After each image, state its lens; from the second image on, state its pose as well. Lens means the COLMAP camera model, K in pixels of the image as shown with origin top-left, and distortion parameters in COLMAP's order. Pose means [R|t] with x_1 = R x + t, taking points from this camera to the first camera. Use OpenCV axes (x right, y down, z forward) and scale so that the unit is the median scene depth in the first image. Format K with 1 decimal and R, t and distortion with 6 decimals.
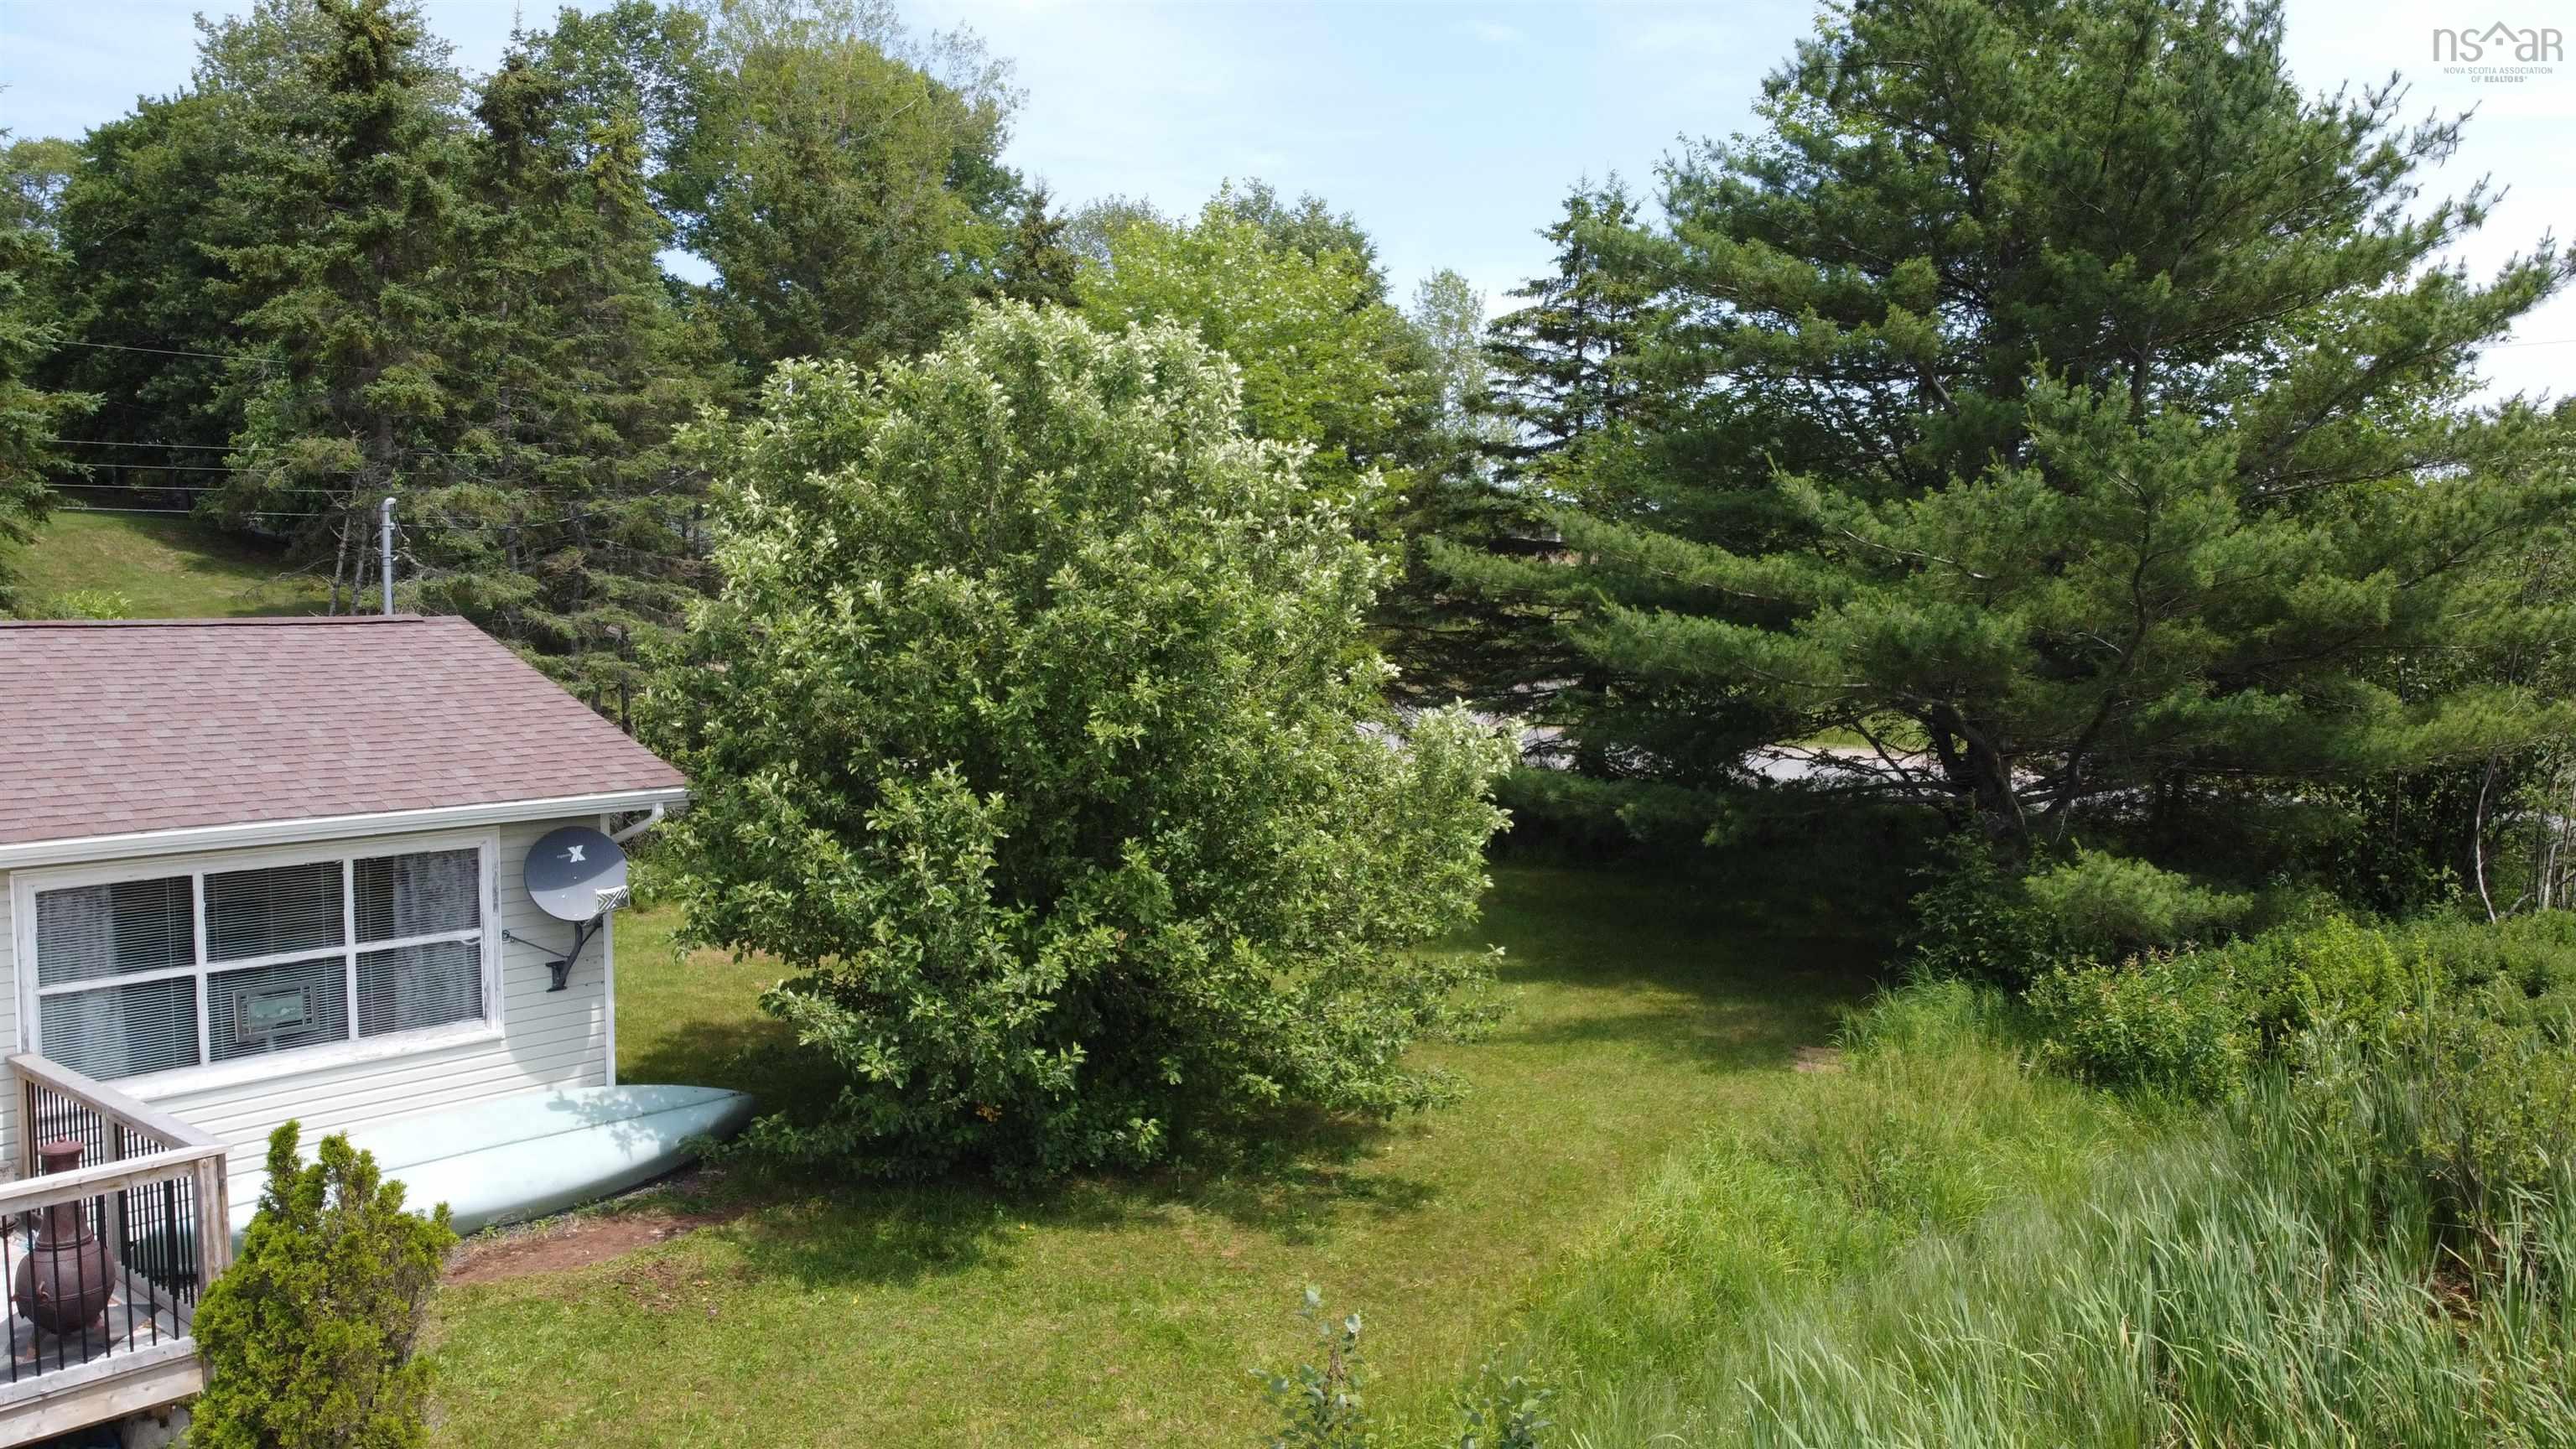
lens RADIAL K [[1949.4, 0, 1244.3], [0, 1949.4, 747.8], [0, 0, 1]] dist [0.005802, -0.013728]
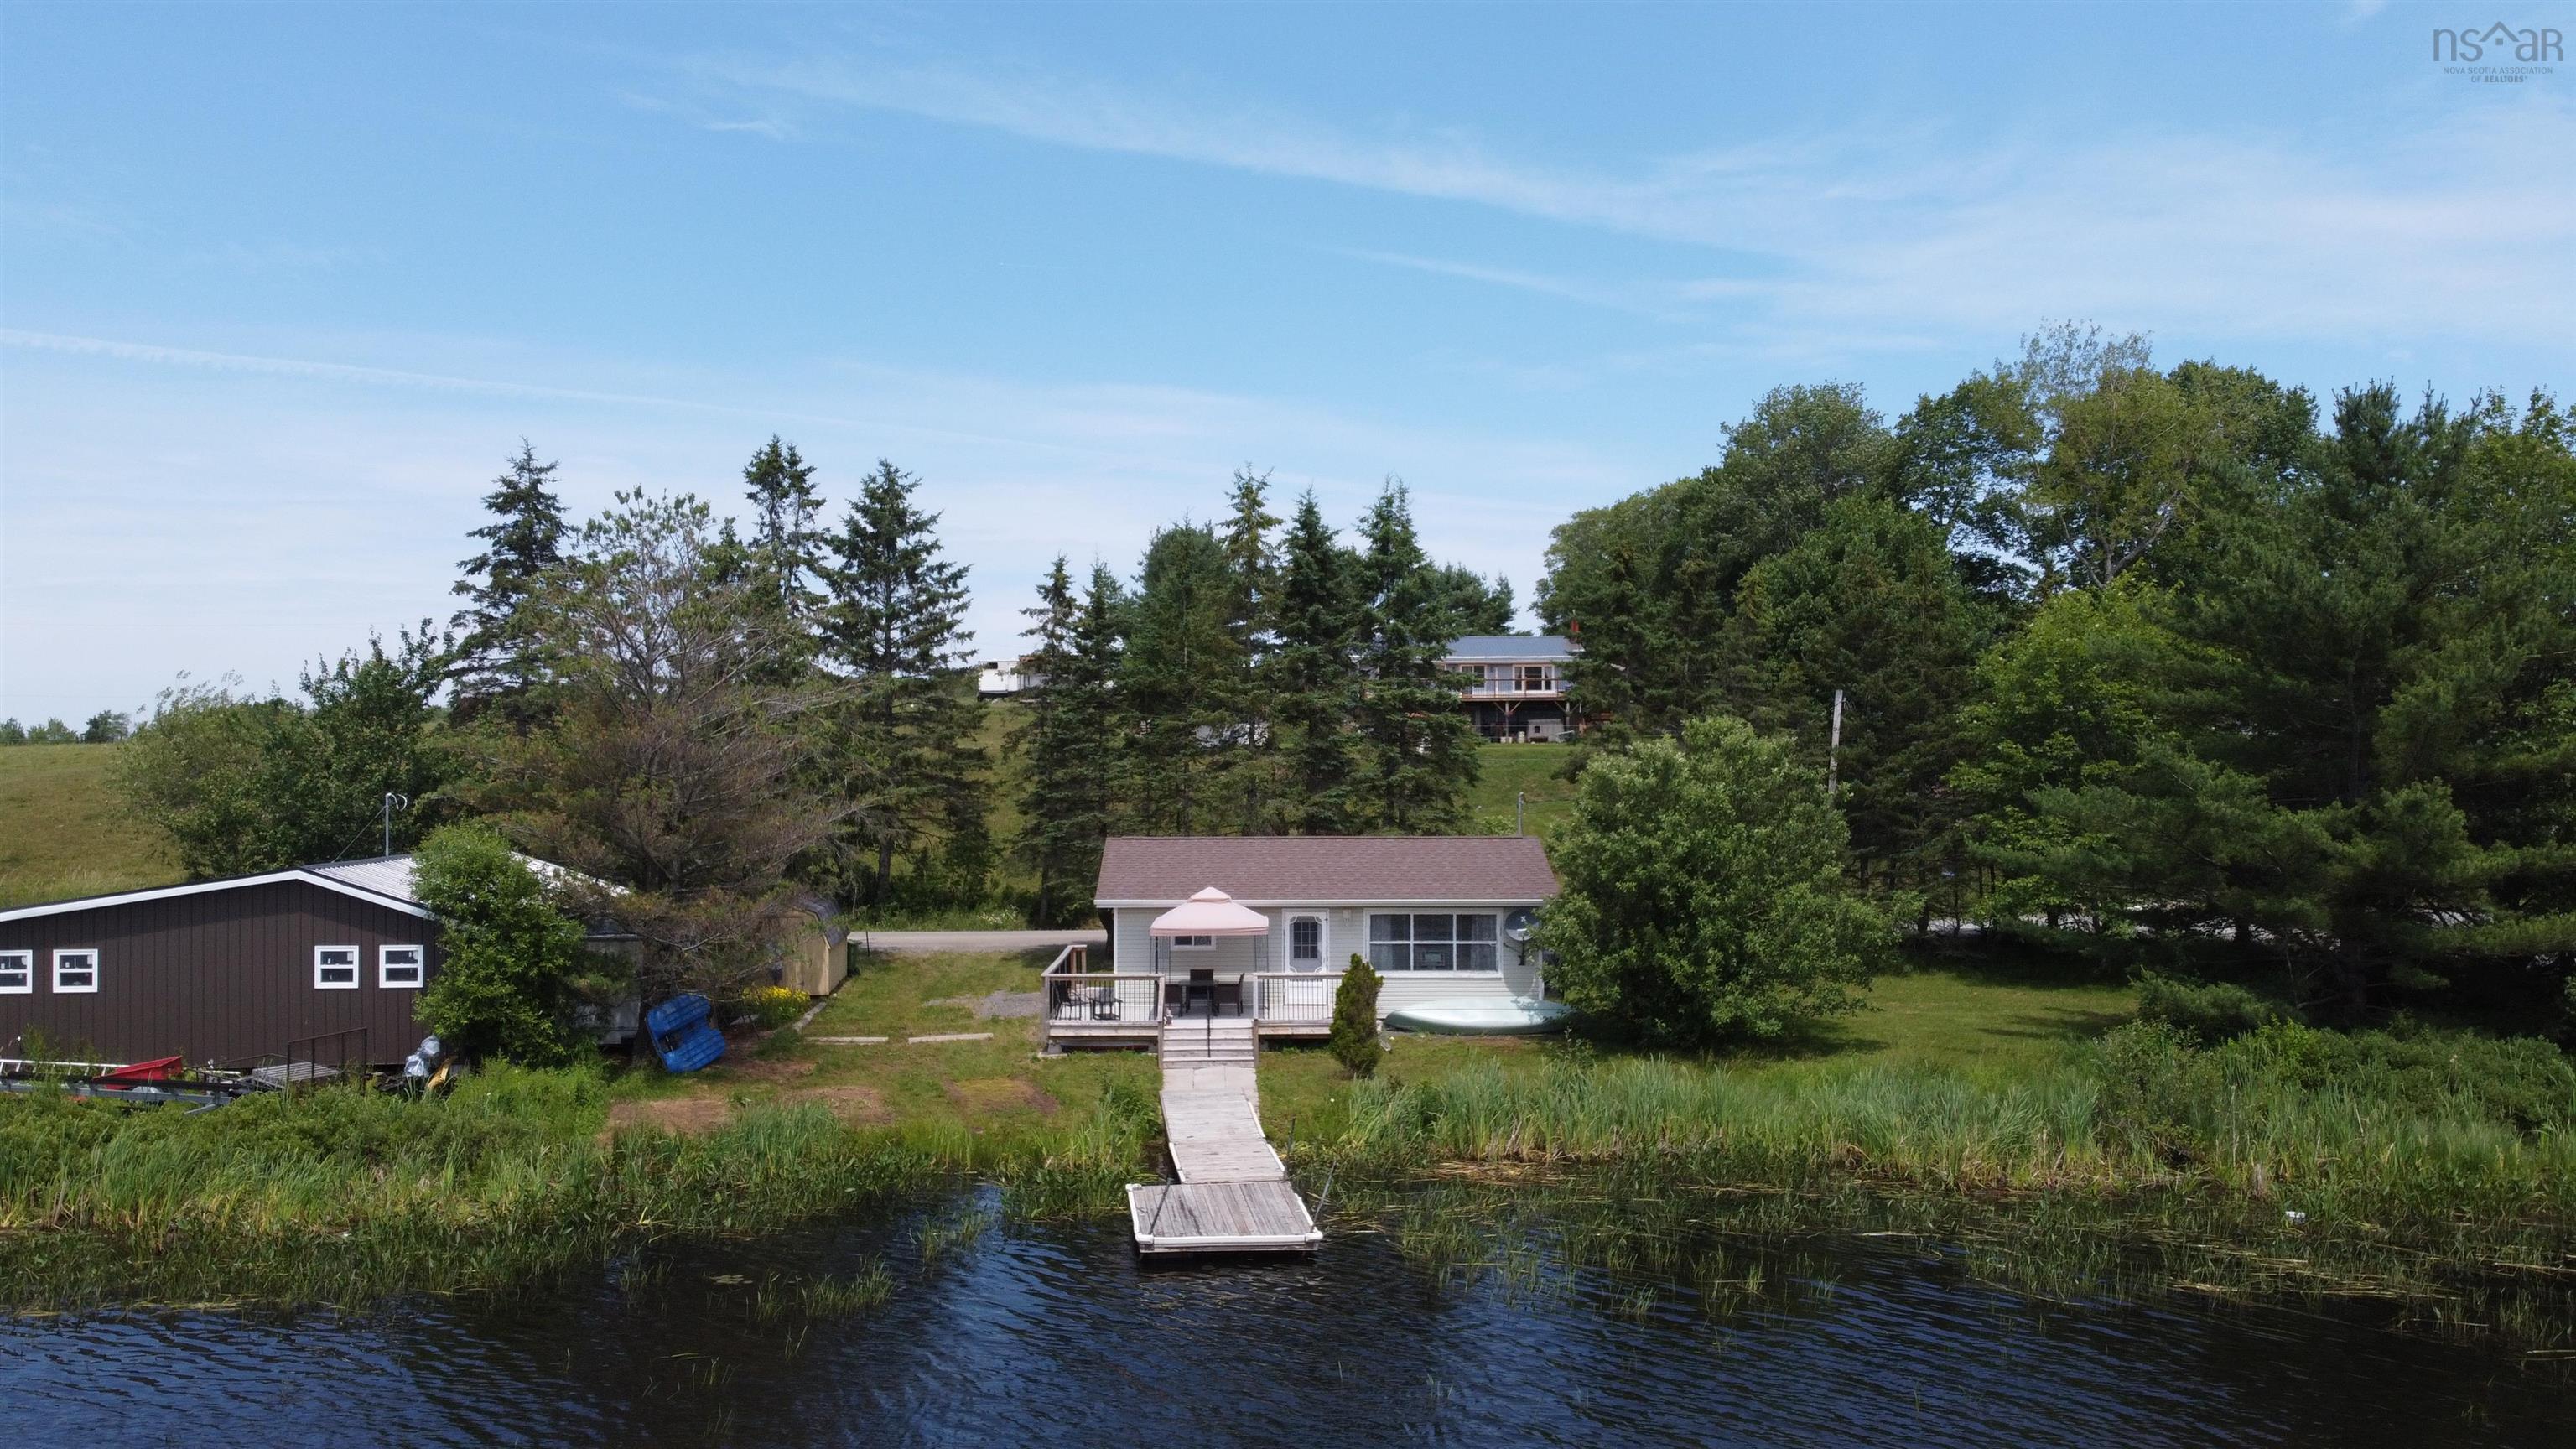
lens RADIAL K [[1949.4, 0, 1285.7], [0, 1949.4, 734.8], [0, 0, 1]] dist [0.005802, -0.013728]
pose [[0.687390, -0.007120, -0.726254, 1.635919], [-0.058264, 0.996189, -0.064913, -0.013717], [0.723948, 0.086935, 0.684355, -1.397309]]
